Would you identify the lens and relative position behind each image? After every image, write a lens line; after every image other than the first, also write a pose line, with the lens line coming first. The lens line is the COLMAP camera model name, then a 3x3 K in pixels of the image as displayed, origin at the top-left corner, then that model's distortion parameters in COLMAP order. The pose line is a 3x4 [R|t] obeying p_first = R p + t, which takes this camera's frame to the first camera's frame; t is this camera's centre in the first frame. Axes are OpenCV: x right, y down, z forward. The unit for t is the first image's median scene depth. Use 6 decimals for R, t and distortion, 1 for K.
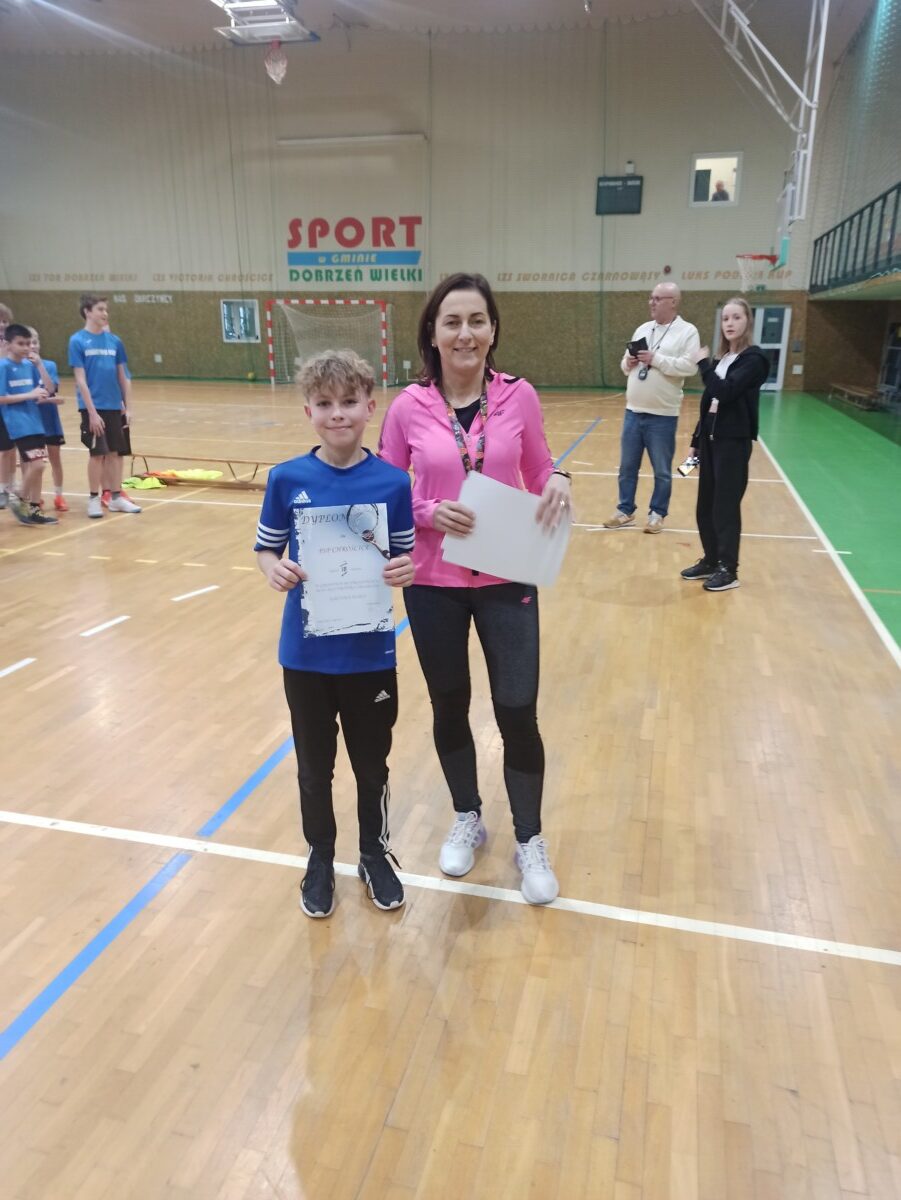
lens RADIAL K [[880.0, 0, 454.7], [0, 880.0, 576.3], [0, 0, 1]] dist [0.082854, -0.050474]
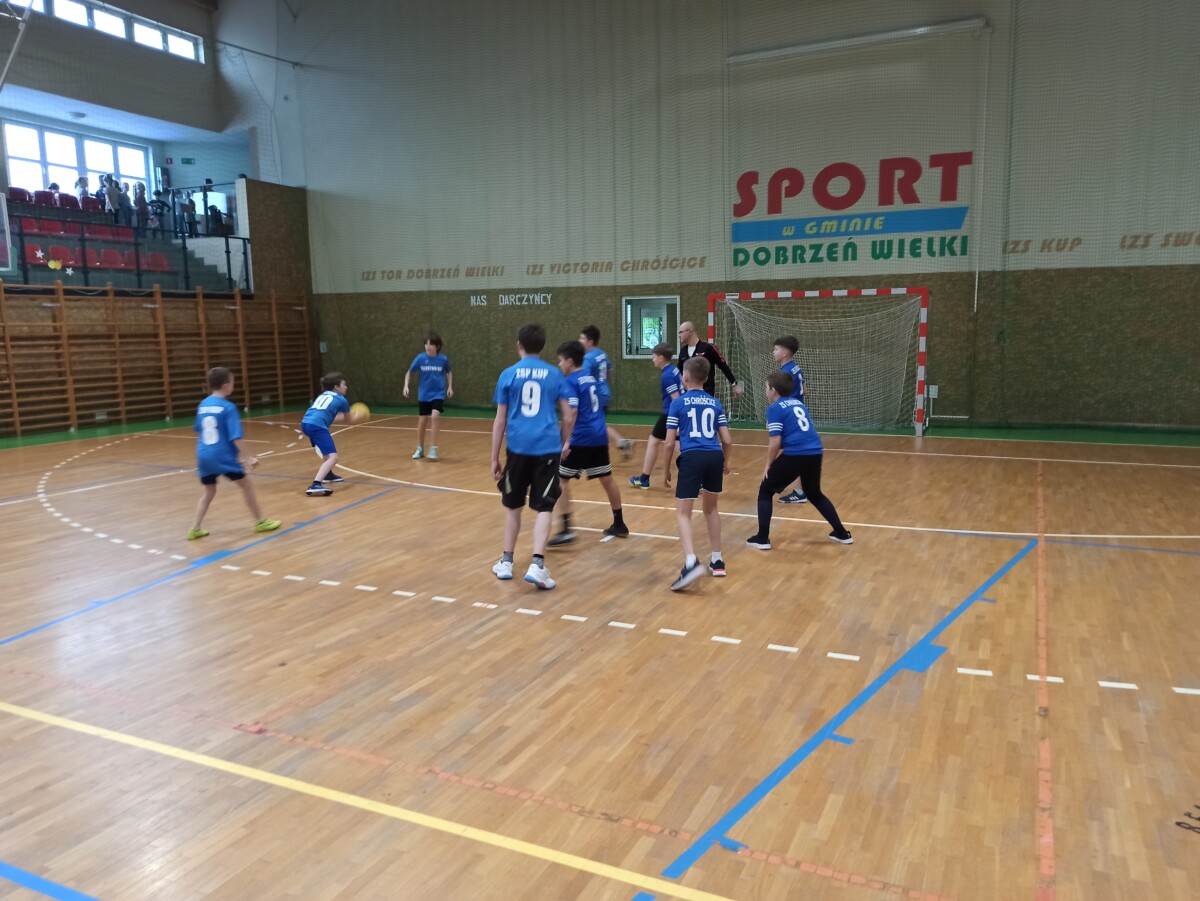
lens RADIAL K [[880.0, 0, 617.3], [0, 880.0, 436.8], [0, 0, 1]] dist [0.082854, -0.050474]
pose [[0.984370, 0.005679, -0.176023, -0.158767], [-0.031499, 0.989041, -0.144242, -0.118728], [0.173275, 0.147533, 0.973761, 0.394376]]
